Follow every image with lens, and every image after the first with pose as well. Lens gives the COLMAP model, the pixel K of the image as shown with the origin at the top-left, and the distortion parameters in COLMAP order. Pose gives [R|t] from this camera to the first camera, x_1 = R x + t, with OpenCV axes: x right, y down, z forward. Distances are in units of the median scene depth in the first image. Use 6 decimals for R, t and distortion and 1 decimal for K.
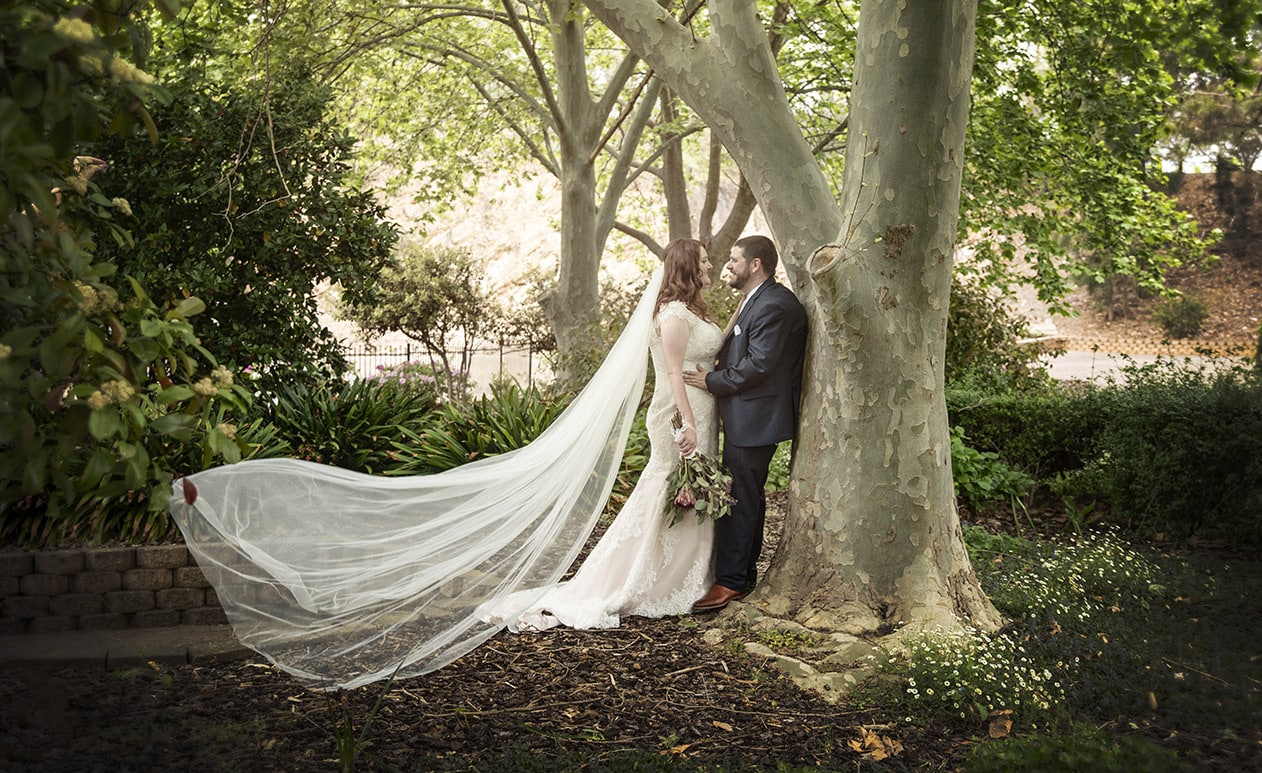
lens RADIAL K [[1382.8, 0, 631.0], [0, 1382.8, 386.5], [0, 0, 1]] dist [0.006528, 0.005966]
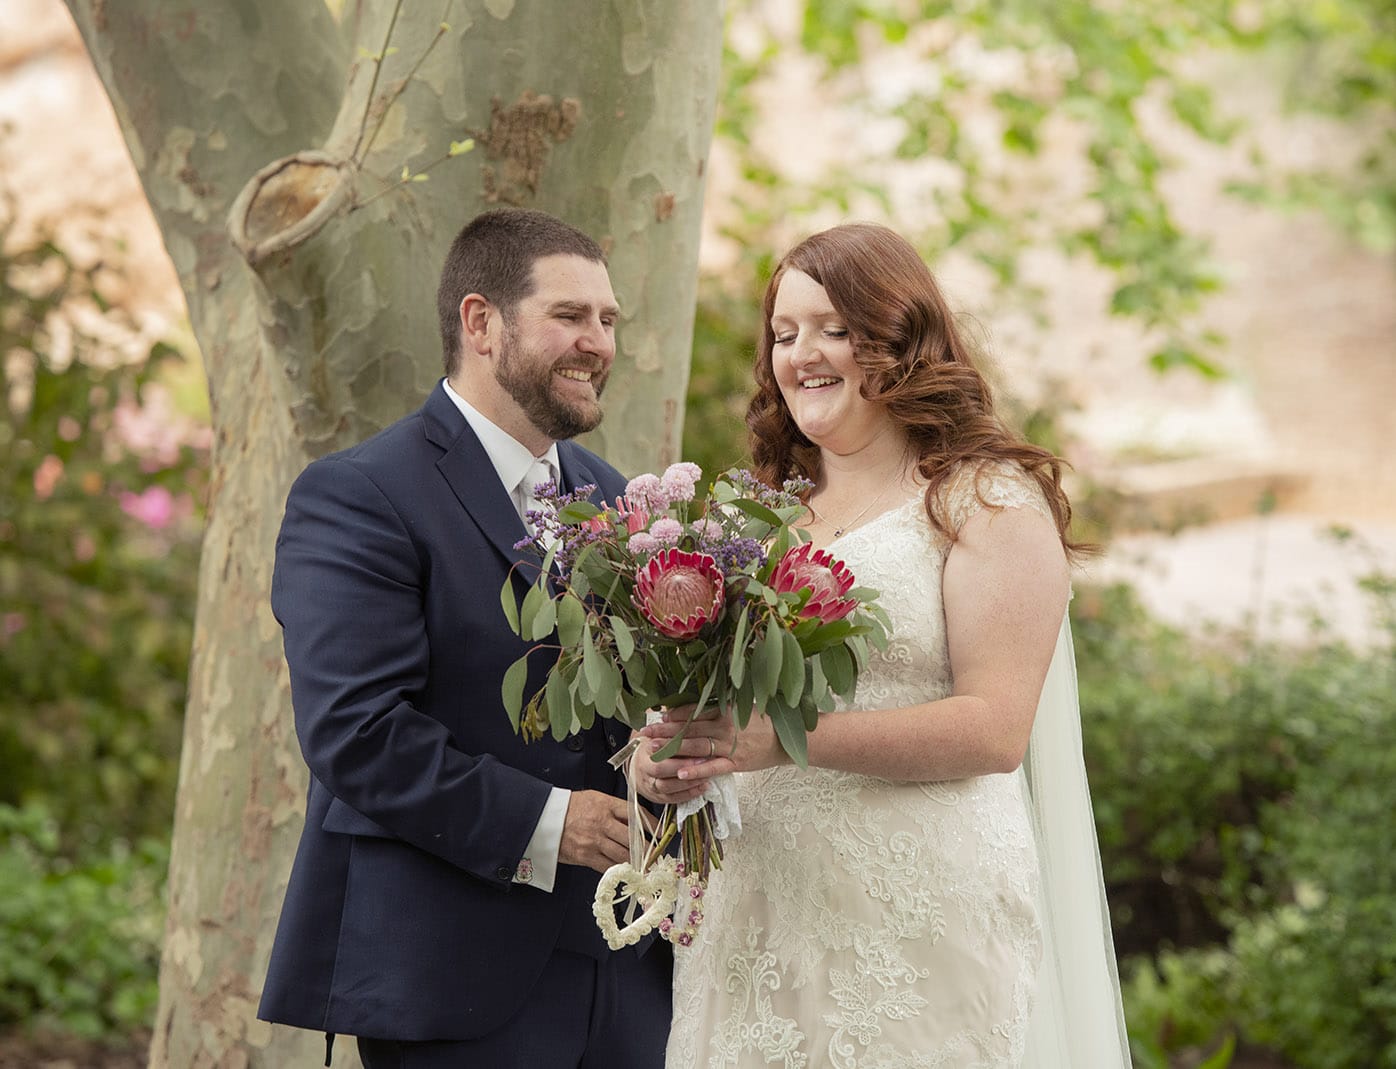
lens RADIAL K [[6754.1, 0, 698.0], [0, 6754.1, 534.5], [0, 0, 1]] dist [1.025429, 3.237596]
pose [[0.980760, 0.009584, 0.194981, -0.060409], [-0.005281, 0.999731, -0.022580, 0.013928], [-0.195145, 0.021116, 0.980547, -0.463828]]
